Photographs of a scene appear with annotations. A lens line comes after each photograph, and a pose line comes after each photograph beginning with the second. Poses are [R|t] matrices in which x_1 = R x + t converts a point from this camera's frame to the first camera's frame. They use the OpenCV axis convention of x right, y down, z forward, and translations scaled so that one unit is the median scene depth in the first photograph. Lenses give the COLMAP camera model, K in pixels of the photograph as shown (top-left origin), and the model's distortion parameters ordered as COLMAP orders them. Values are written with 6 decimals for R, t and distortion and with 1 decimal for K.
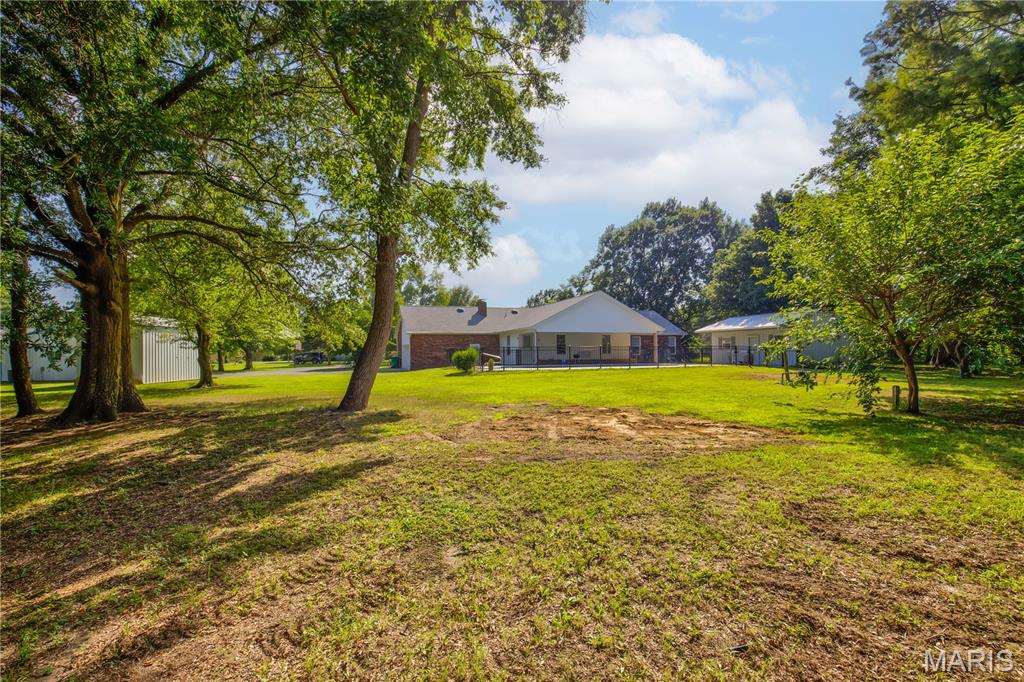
lens RADIAL K [[490.1, 0, 517.0], [0, 490.1, 366.9], [0, 0, 1]] dist [-0.018946, -0.000534]
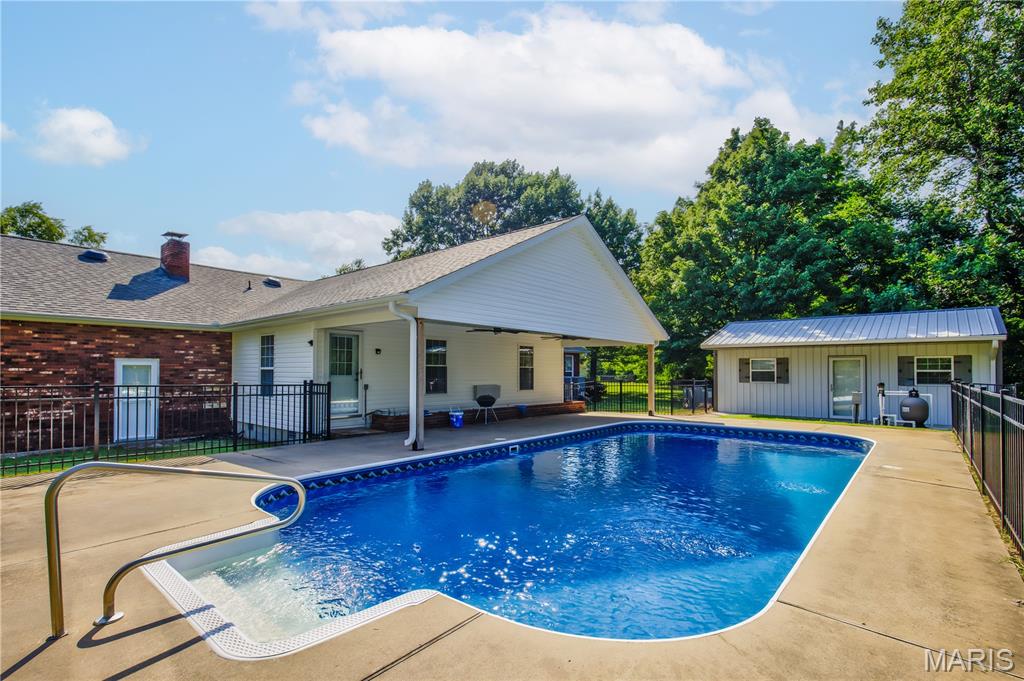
lens RADIAL K [[490.1, 0, 517.0], [0, 490.1, 366.4], [0, 0, 1]] dist [-0.018946, -0.000534]
pose [[0.868145, 0.018900, 0.495950, -0.030463], [0.001659, 0.999159, -0.040981, -0.029224], [-0.496308, 0.036400, 0.867383, 0.612462]]
